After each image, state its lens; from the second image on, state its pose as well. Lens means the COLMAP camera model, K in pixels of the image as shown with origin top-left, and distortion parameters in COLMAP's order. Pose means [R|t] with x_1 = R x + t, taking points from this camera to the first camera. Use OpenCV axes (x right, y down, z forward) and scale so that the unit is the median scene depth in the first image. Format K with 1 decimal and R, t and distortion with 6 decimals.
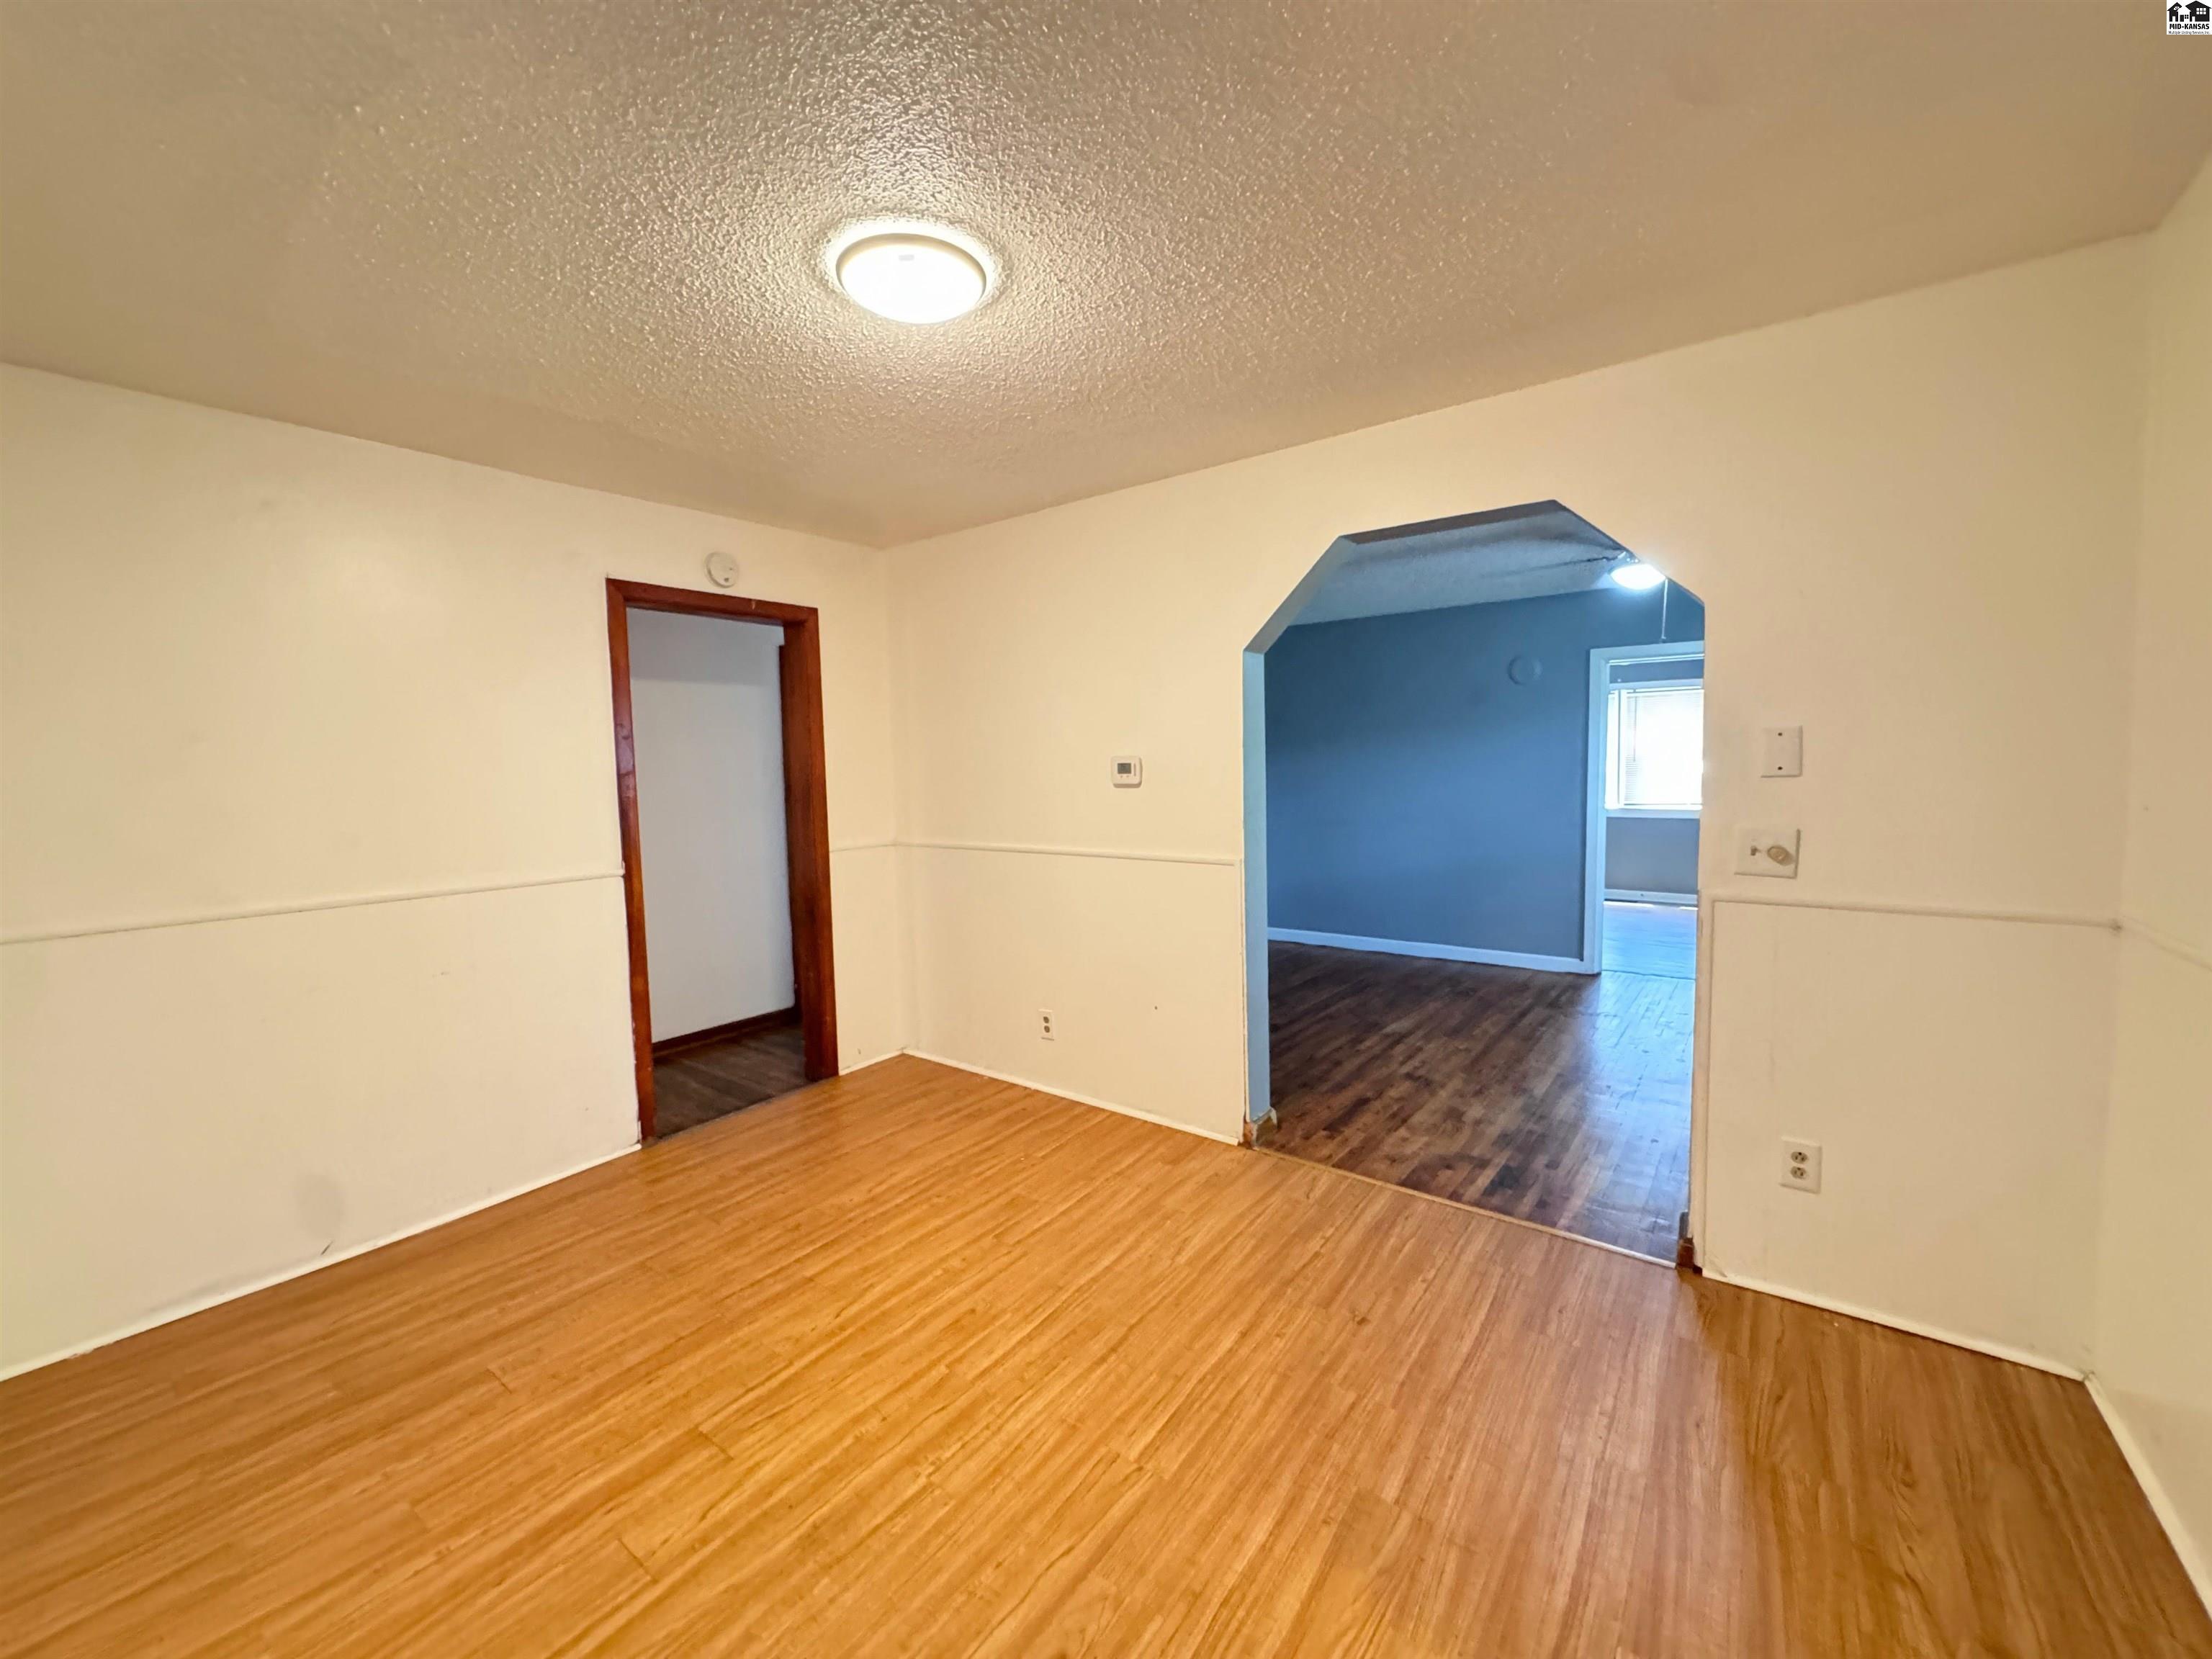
lens RADIAL K [[883.2, 0, 1106.0], [0, 883.2, 829.5], [0, 0, 1]] dist [-0.001613, -0.000285]
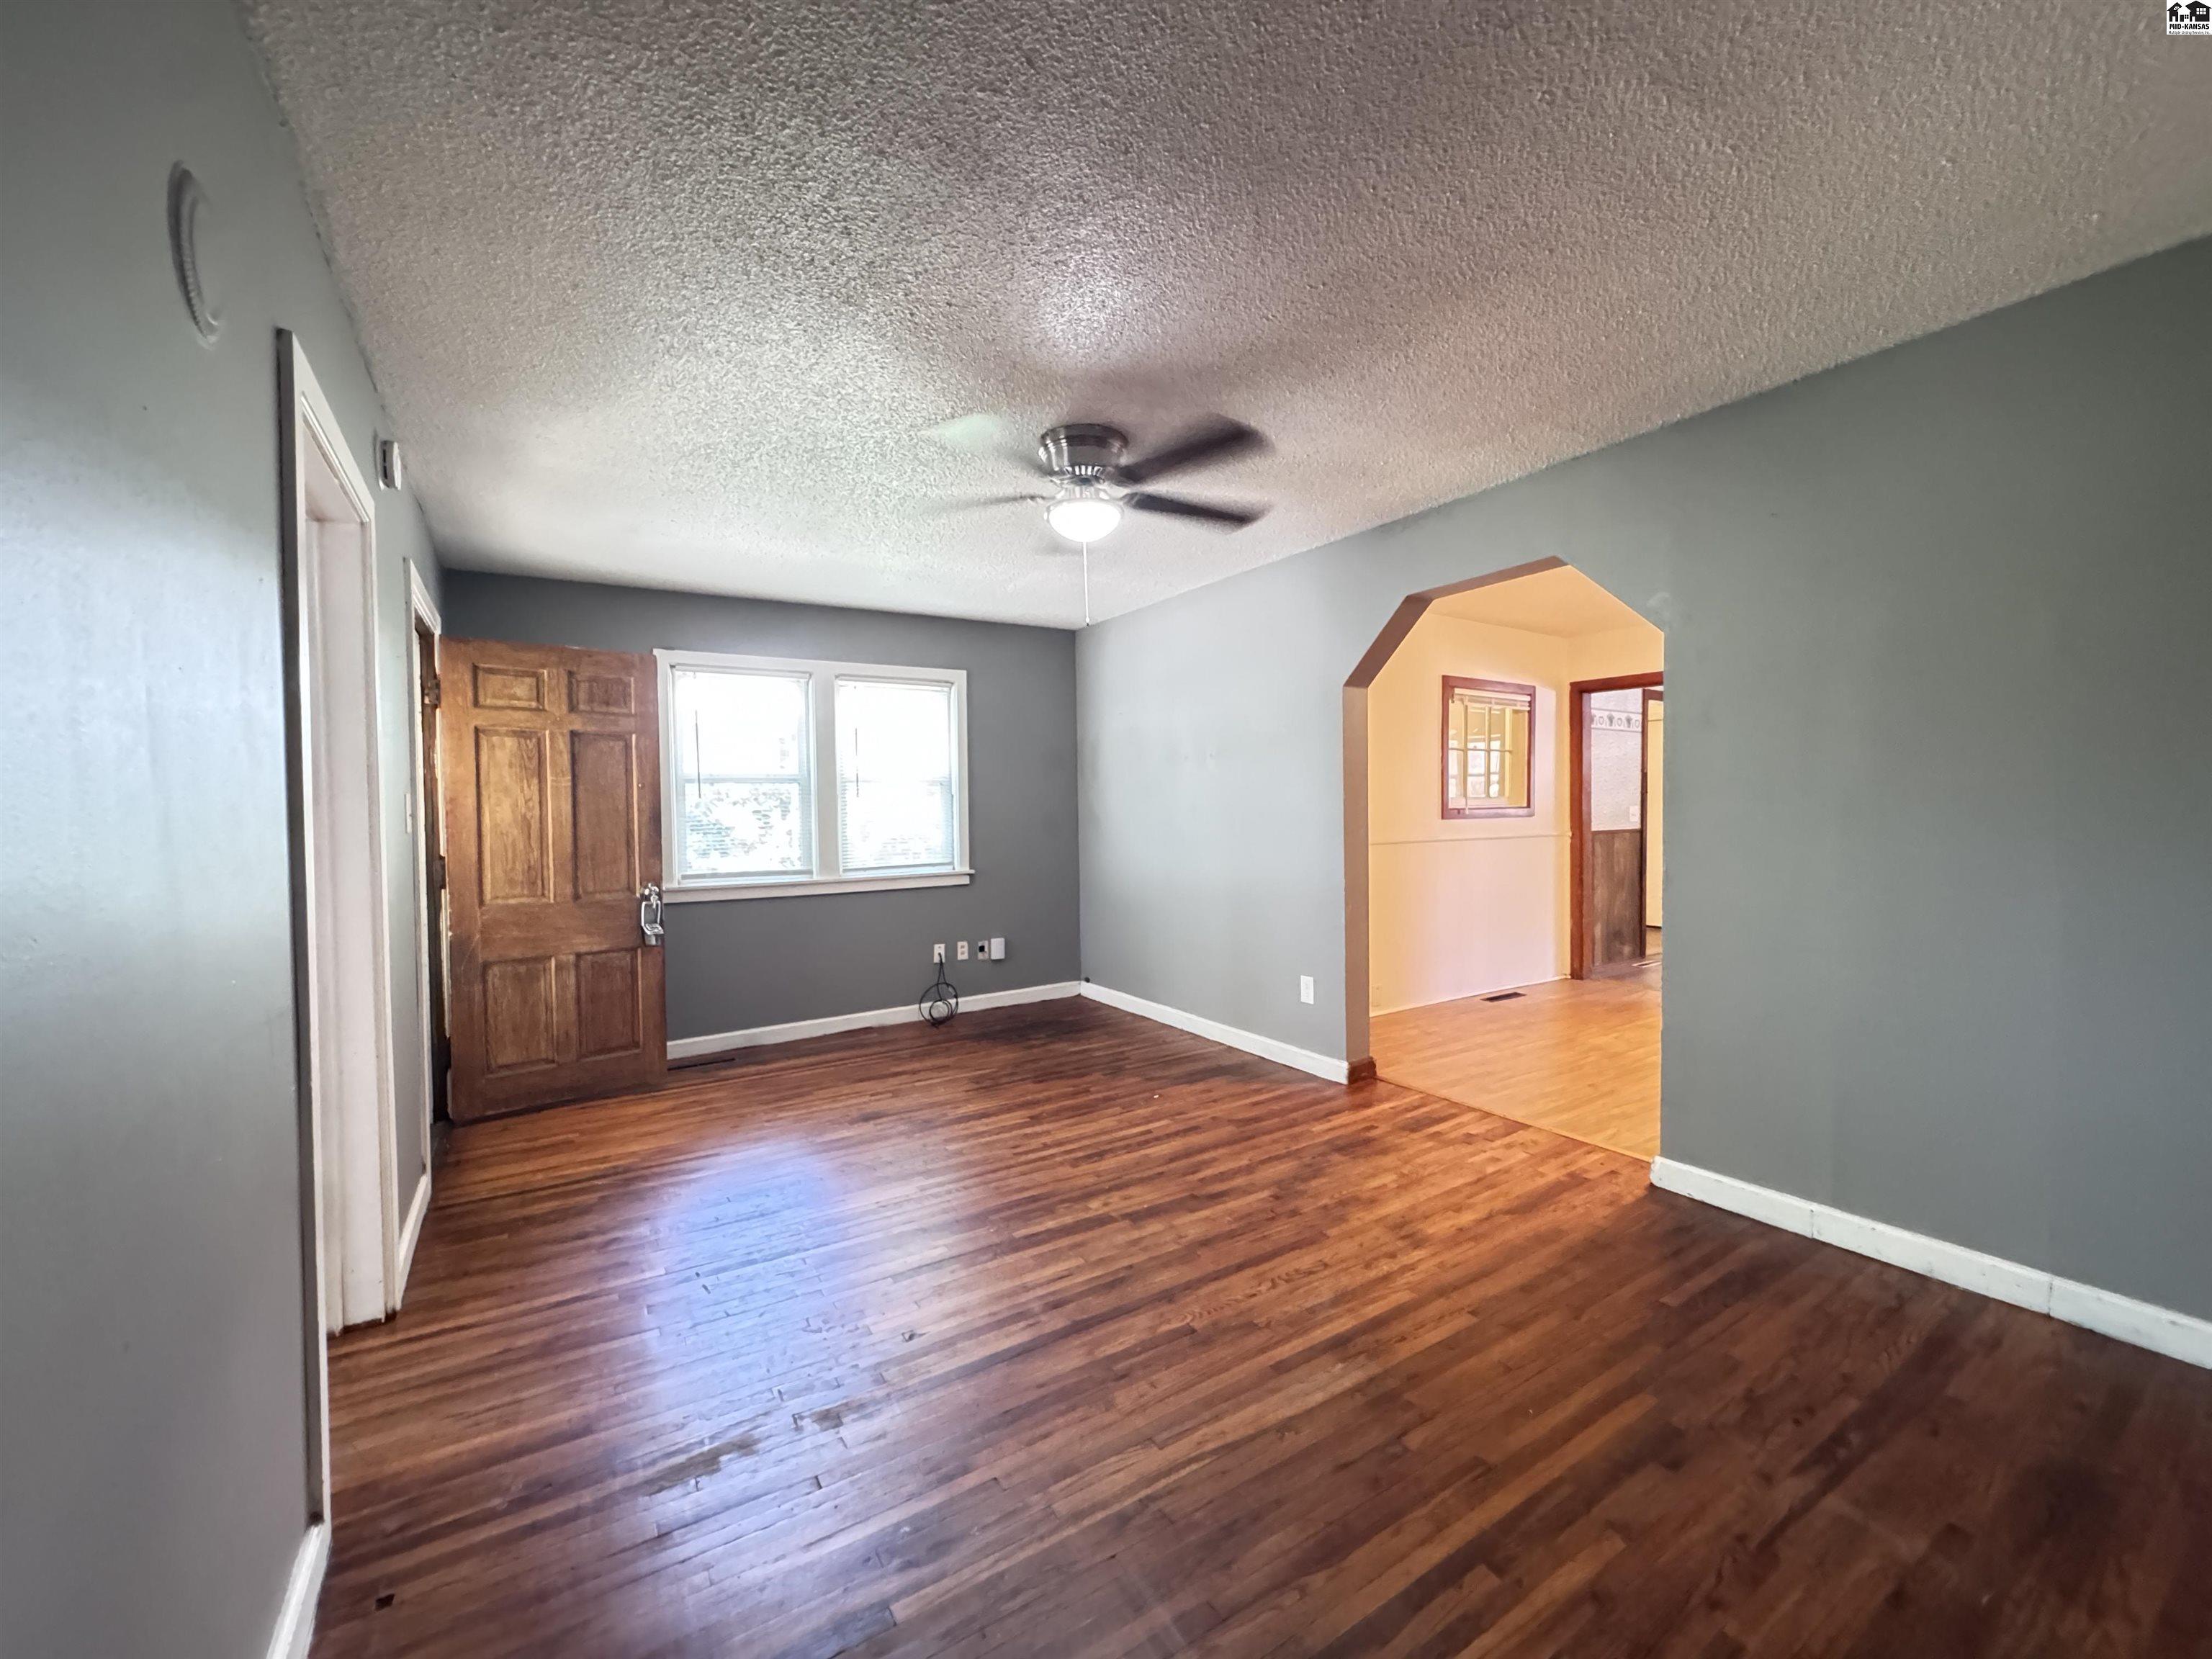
lens RADIAL K [[883.2, 0, 1106.0], [0, 883.2, 829.5], [0, 0, 1]] dist [-0.001613, -0.000285]
pose [[-0.938761, 0.025892, 0.343594, 0.602811], [0.059027, 0.994516, 0.086330, -0.166056], [-0.339474, 0.101324, -0.935142, 3.030039]]
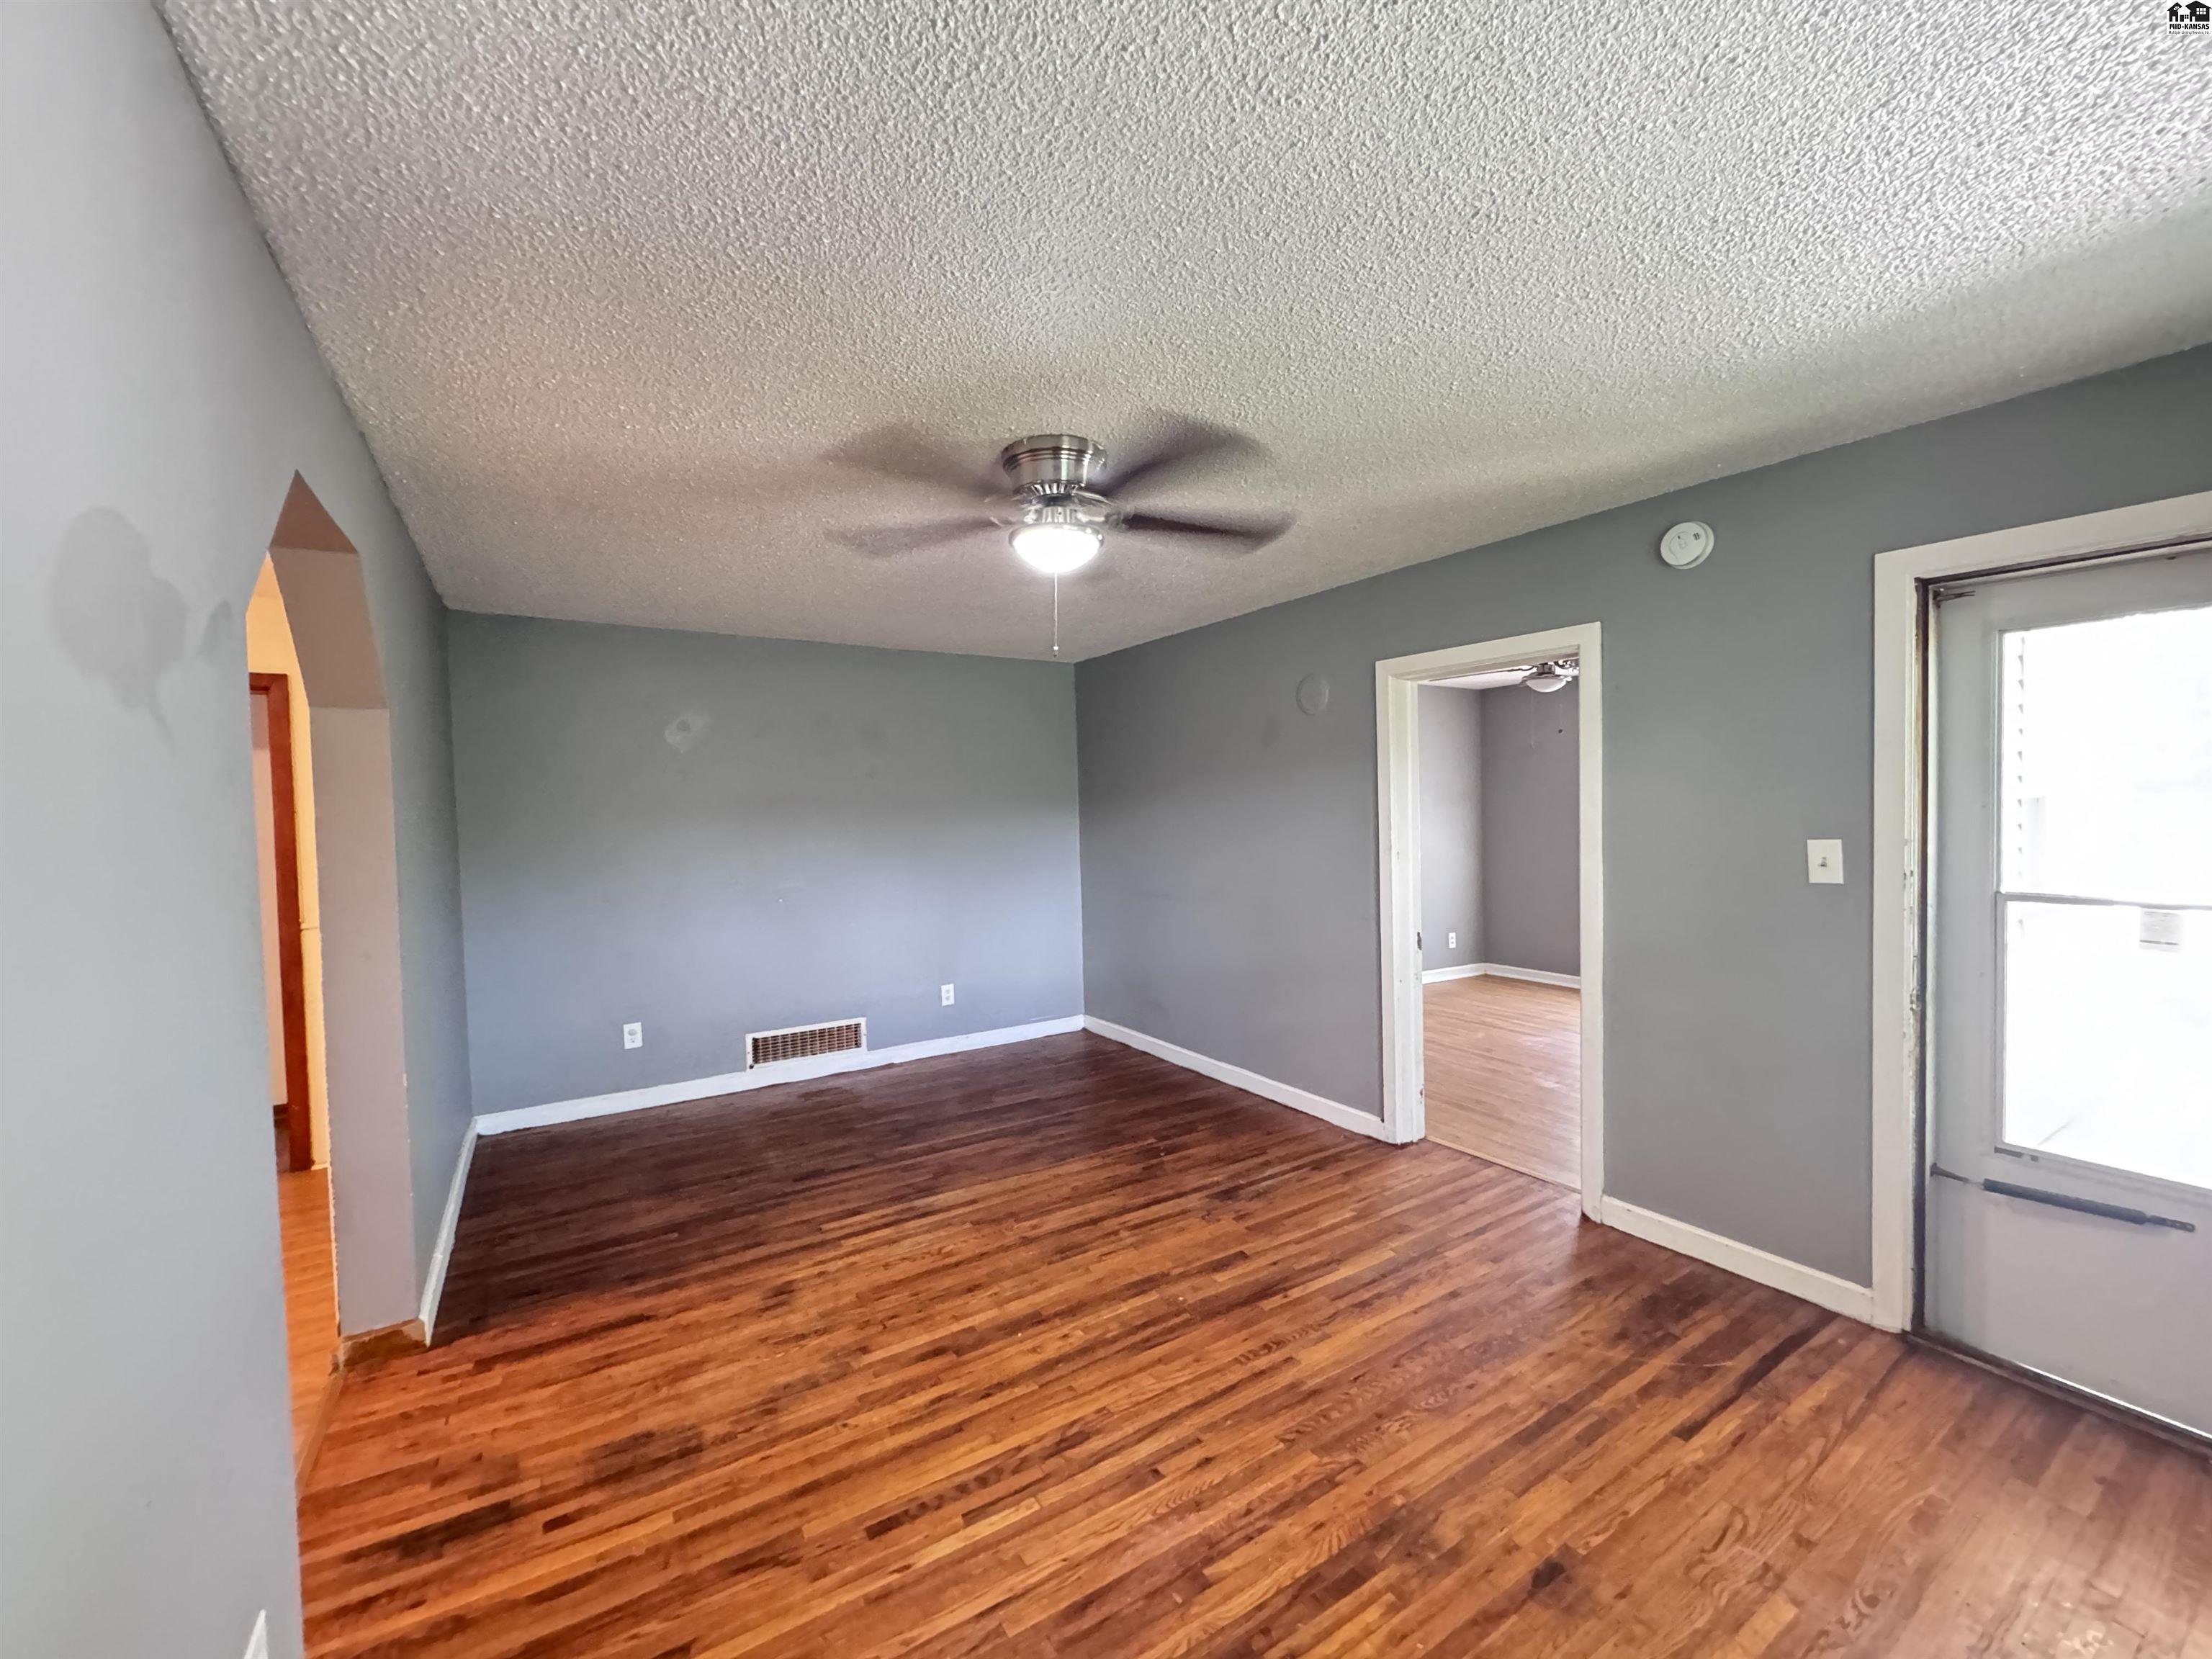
lens RADIAL K [[883.2, 0, 1106.0], [0, 883.2, 829.5], [0, 0, 1]] dist [-0.001613, -0.000285]
pose [[0.938723, 0.006830, -0.344606, 1.515827], [-0.020208, 0.999174, -0.035242, -0.120664], [0.344081, 0.040046, 0.938086, 0.761378]]
